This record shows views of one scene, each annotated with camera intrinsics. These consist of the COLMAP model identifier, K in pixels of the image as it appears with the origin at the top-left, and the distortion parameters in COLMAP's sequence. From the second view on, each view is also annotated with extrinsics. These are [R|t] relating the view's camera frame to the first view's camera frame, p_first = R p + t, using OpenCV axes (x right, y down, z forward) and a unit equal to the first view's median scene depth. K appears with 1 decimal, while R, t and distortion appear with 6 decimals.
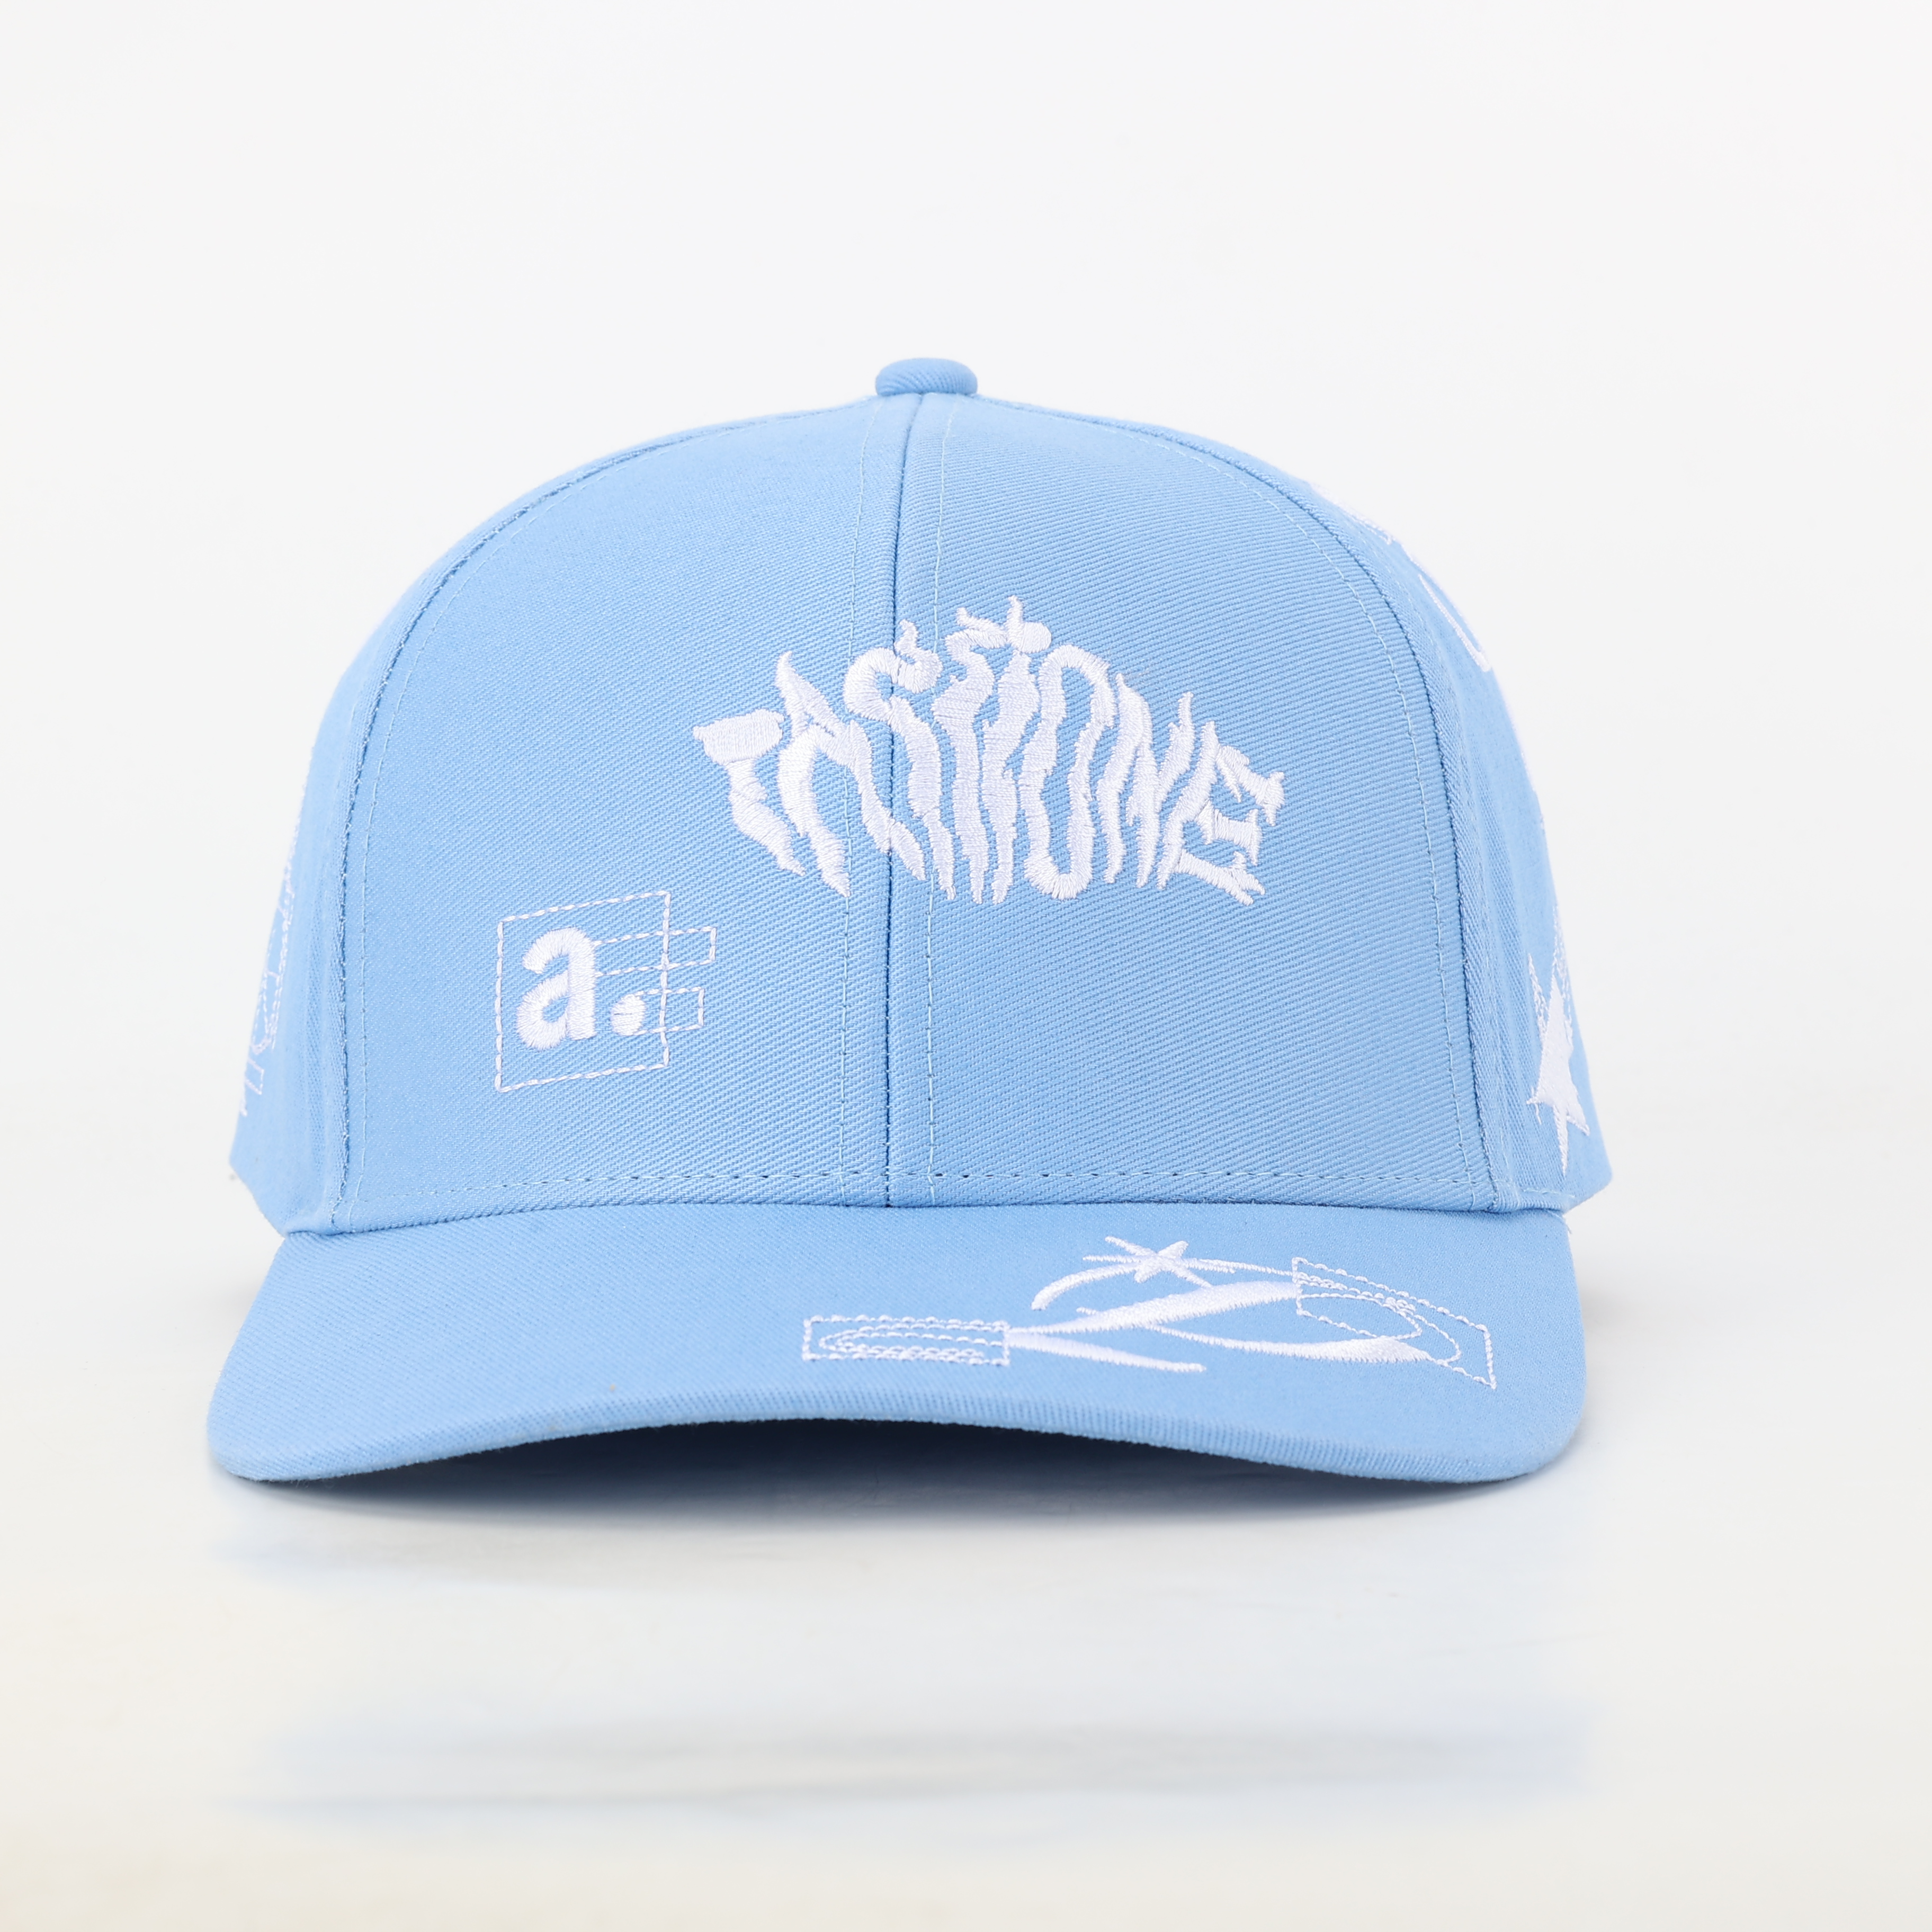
lens RADIAL K [[5694.7, 0, 1146.7], [0, 5694.7, 966.2], [0, 0, 1]] dist [0.092289, 0.433521]
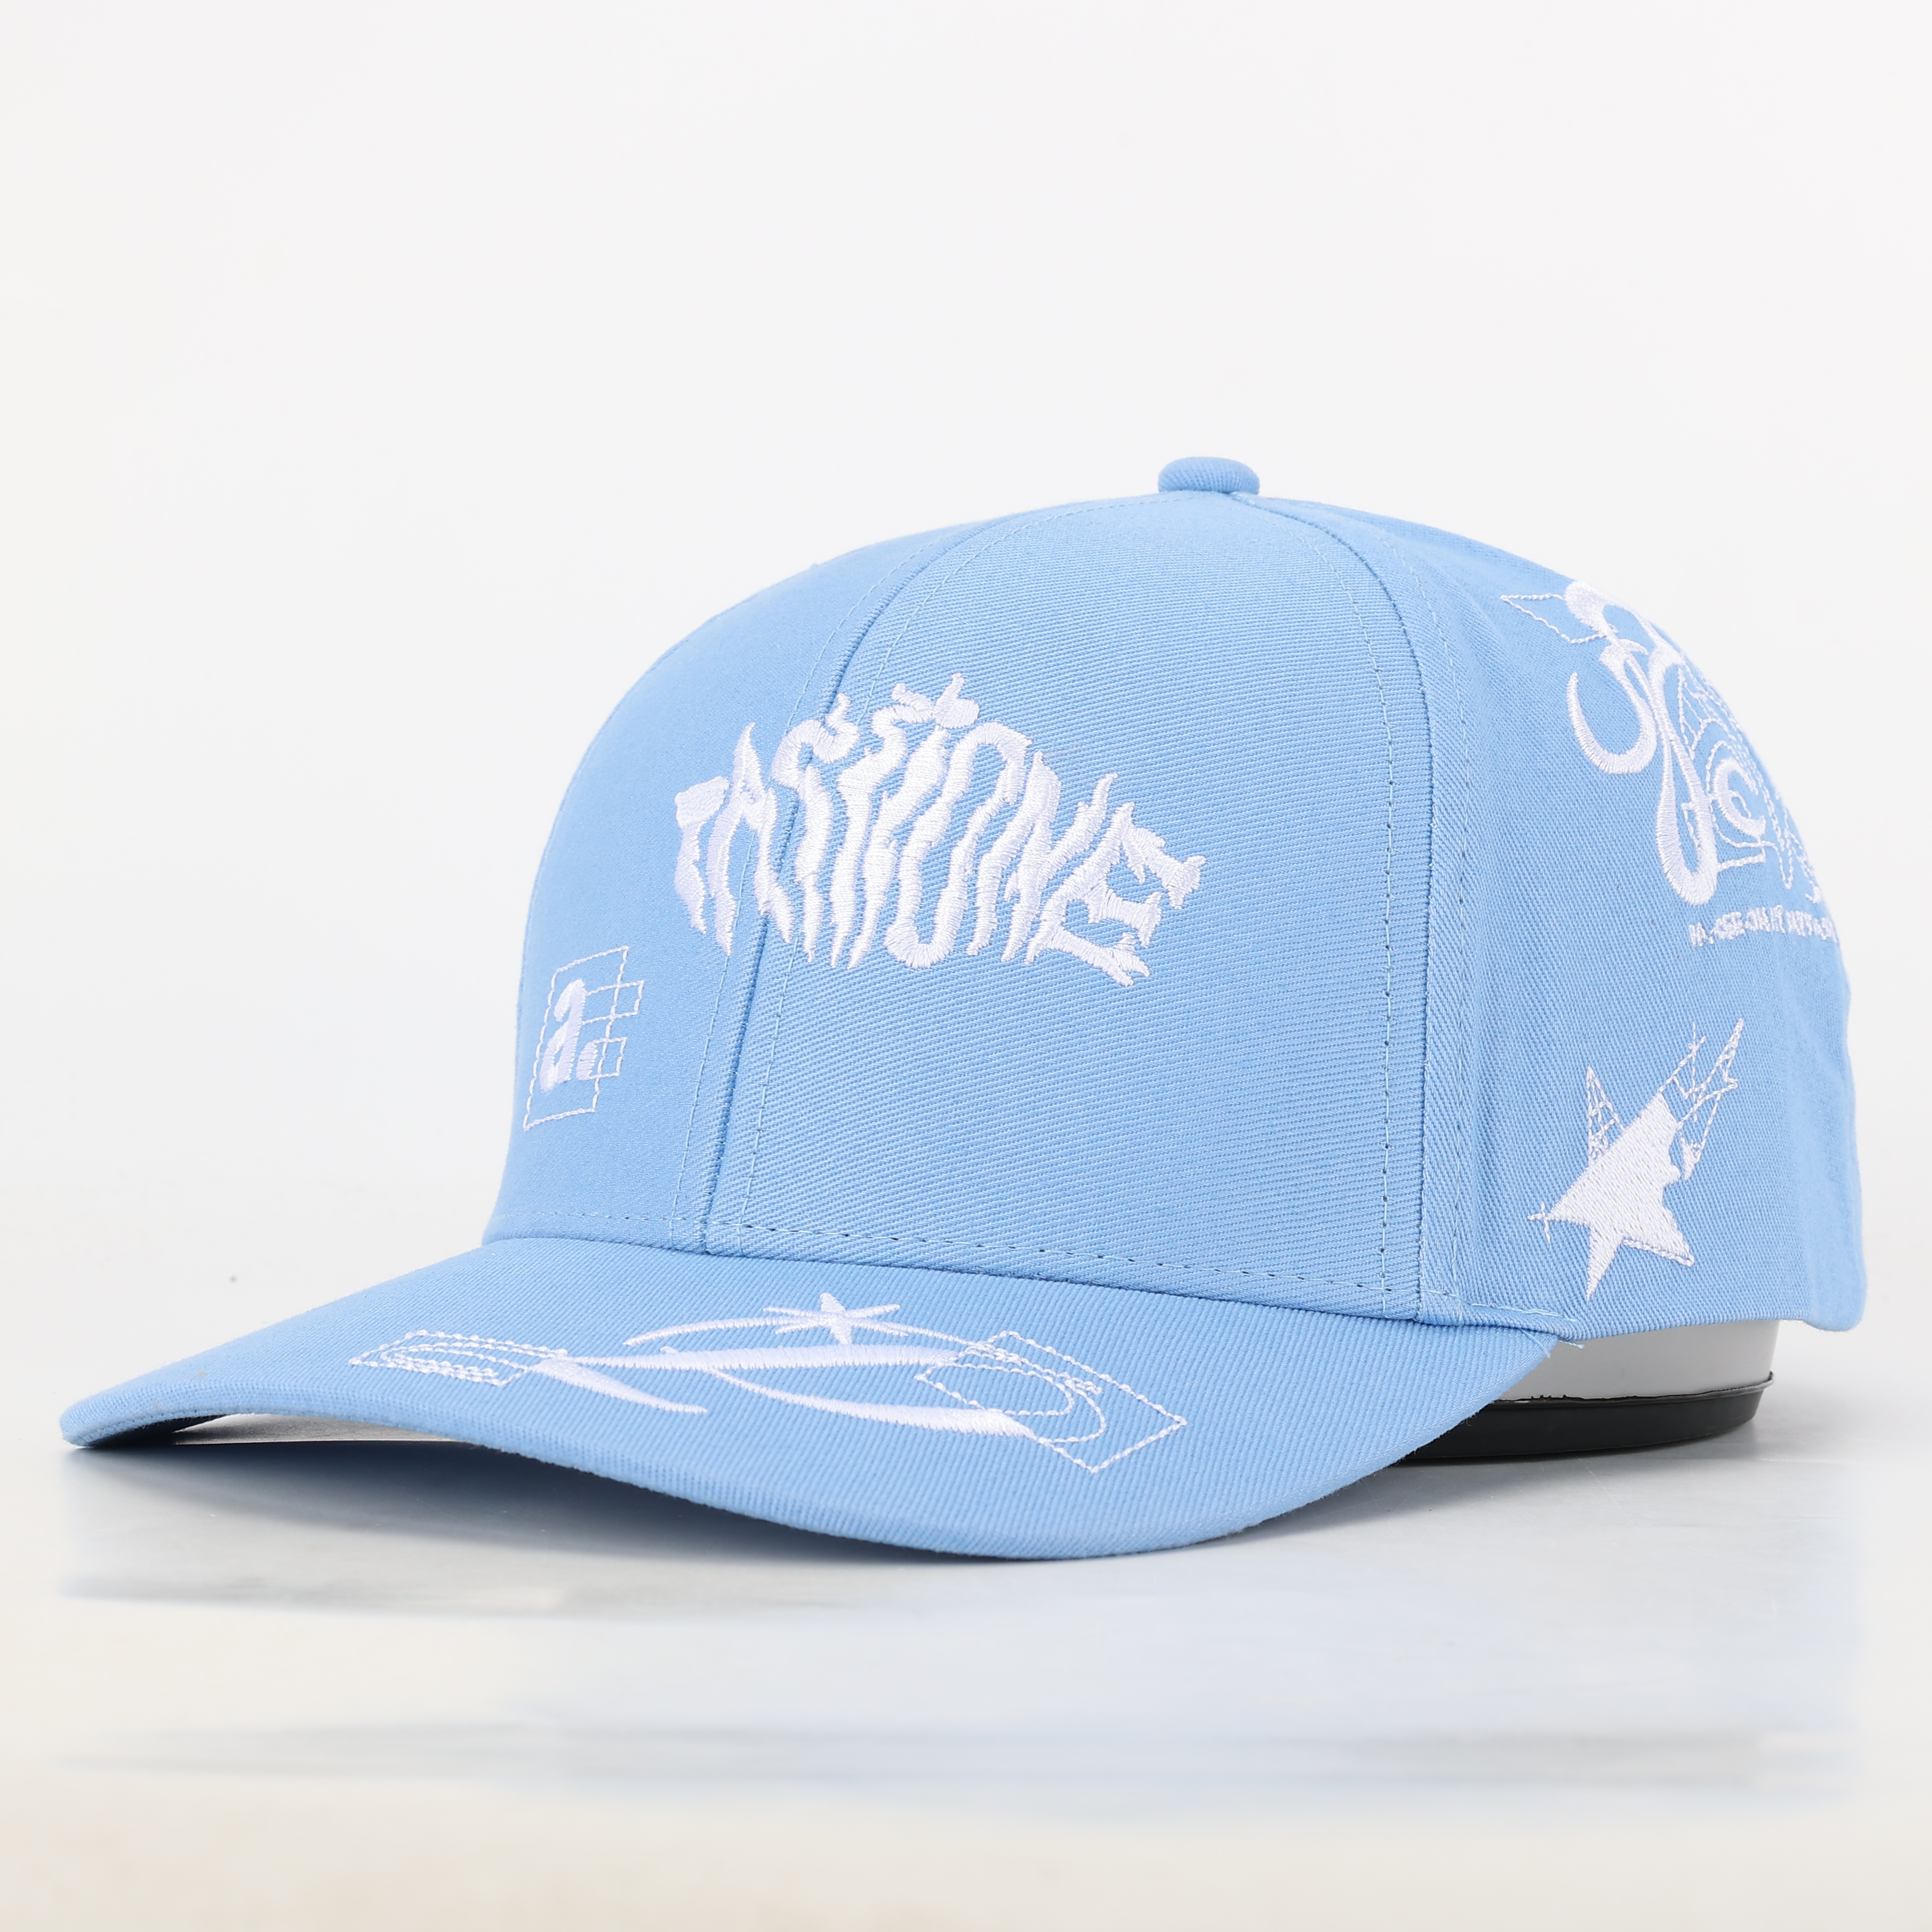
lens RADIAL K [[5694.7, 0, 1146.7], [0, 5694.7, 966.2], [0, 0, 1]] dist [0.092289, 0.433521]
pose [[0.834665, 0.040241, -0.549285, 0.571530], [-0.065237, 0.997530, -0.026051, 0.011580], [0.546880, 0.057578, 0.835229, 0.172791]]
